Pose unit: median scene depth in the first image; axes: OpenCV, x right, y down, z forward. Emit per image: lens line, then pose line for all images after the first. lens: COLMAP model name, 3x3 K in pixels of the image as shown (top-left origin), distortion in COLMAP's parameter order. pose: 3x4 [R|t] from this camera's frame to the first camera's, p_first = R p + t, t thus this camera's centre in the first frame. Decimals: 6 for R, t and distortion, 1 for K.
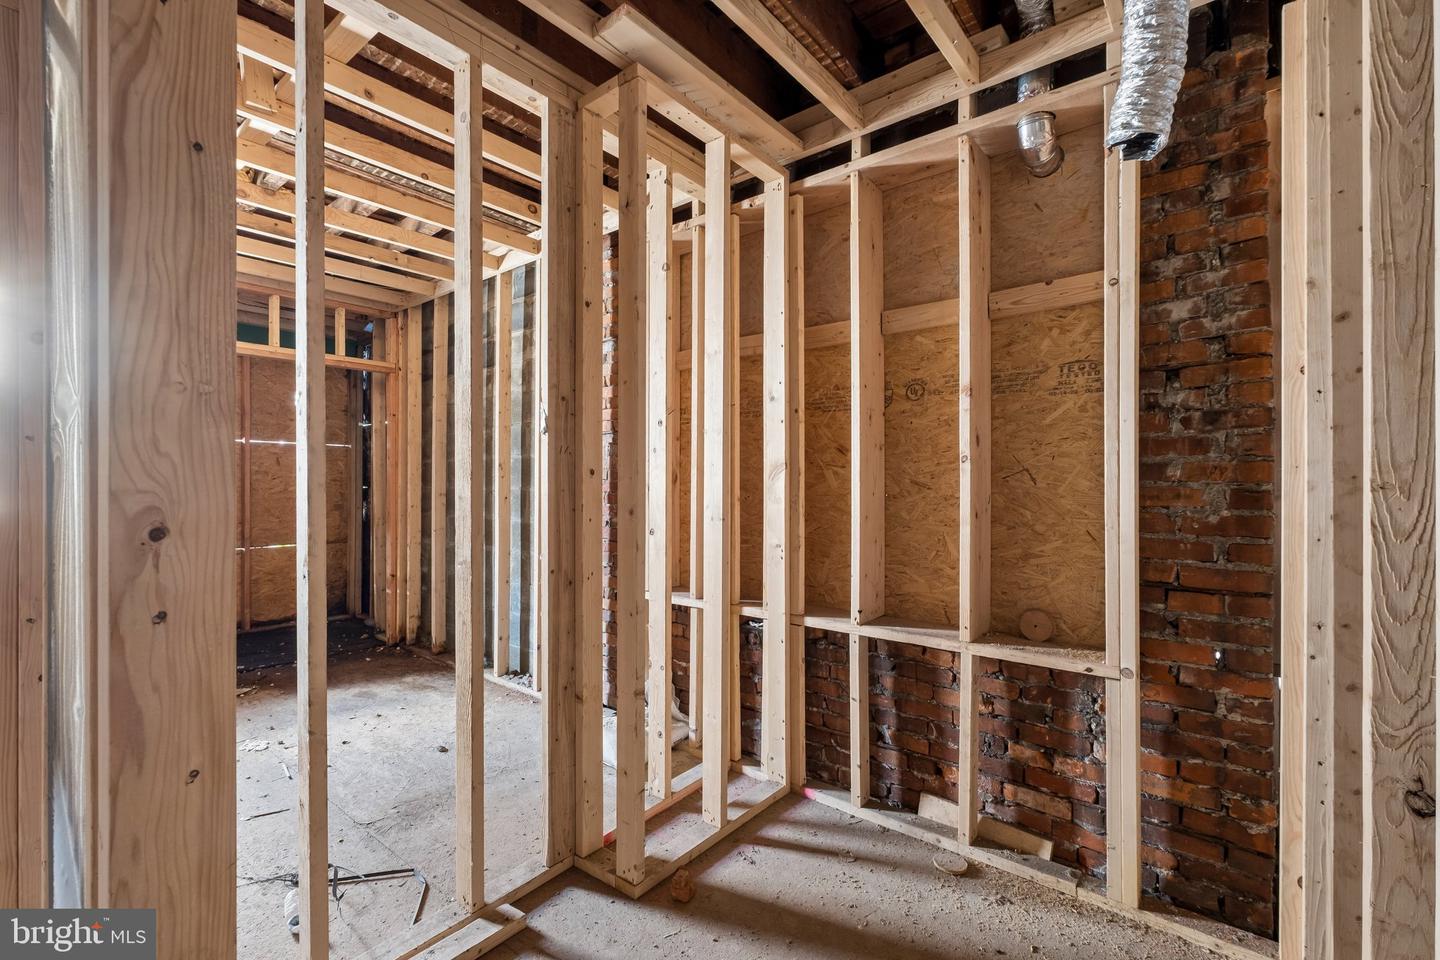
lens RADIAL K [[631.1, 0, 723.3], [0, 631.1, 479.9], [0, 0, 1]] dist [-0.002853, -0.000358]
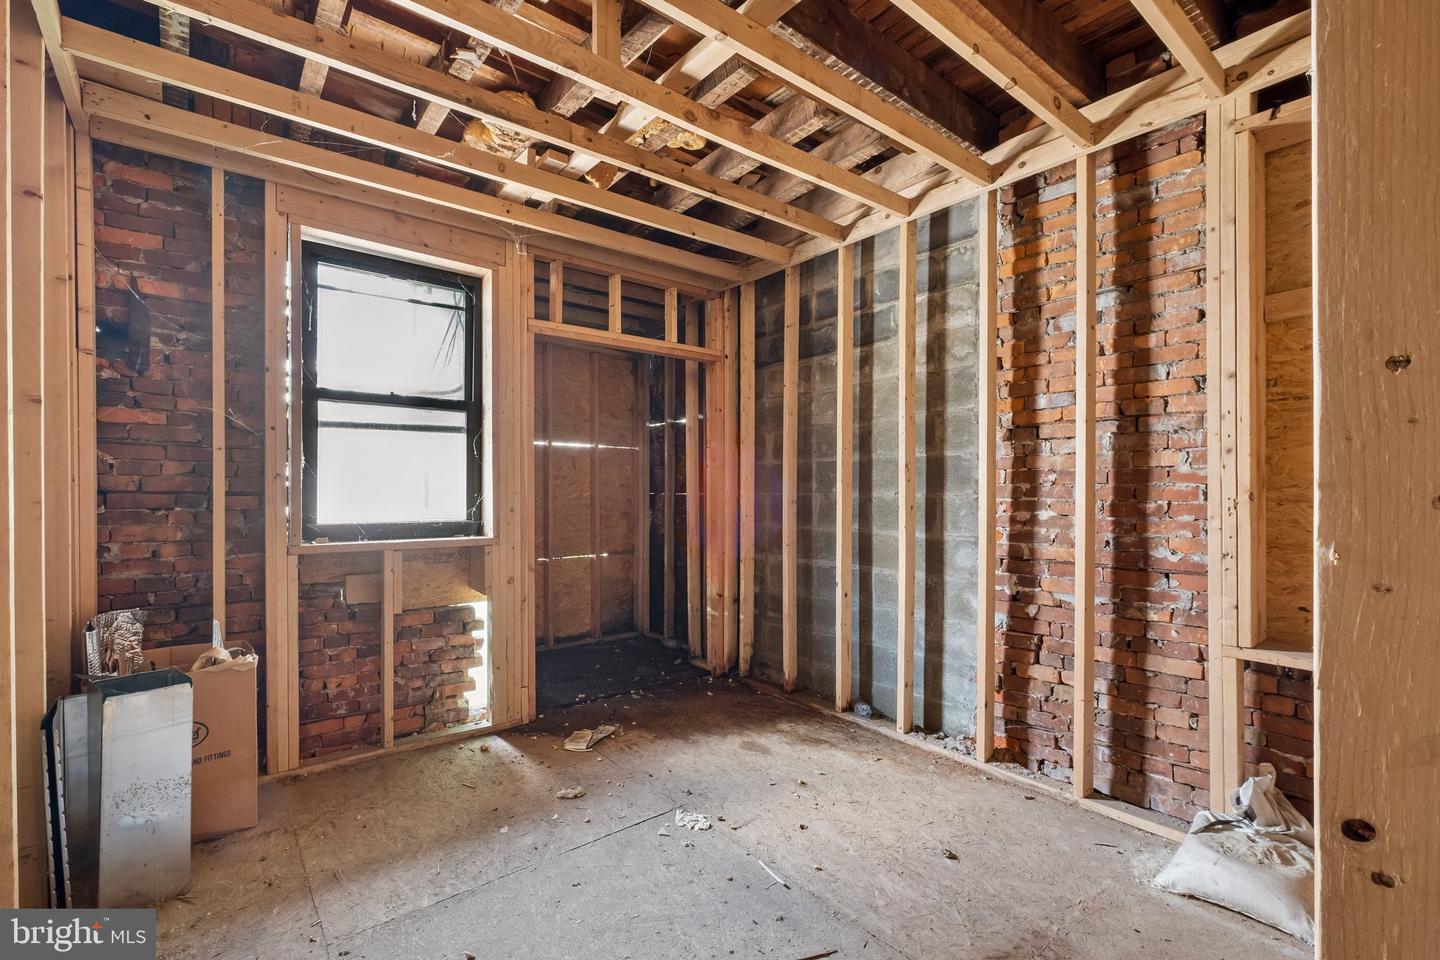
lens RADIAL K [[631.1, 0, 712.9], [0, 631.1, 485.3], [0, 0, 1]] dist [-0.002853, -0.000358]
pose [[0.978933, -0.000625, -0.204183, -0.379535], [0.000261, 0.999998, -0.001808, 0.002696], [0.204184, 0.001717, 0.978931, 0.157774]]
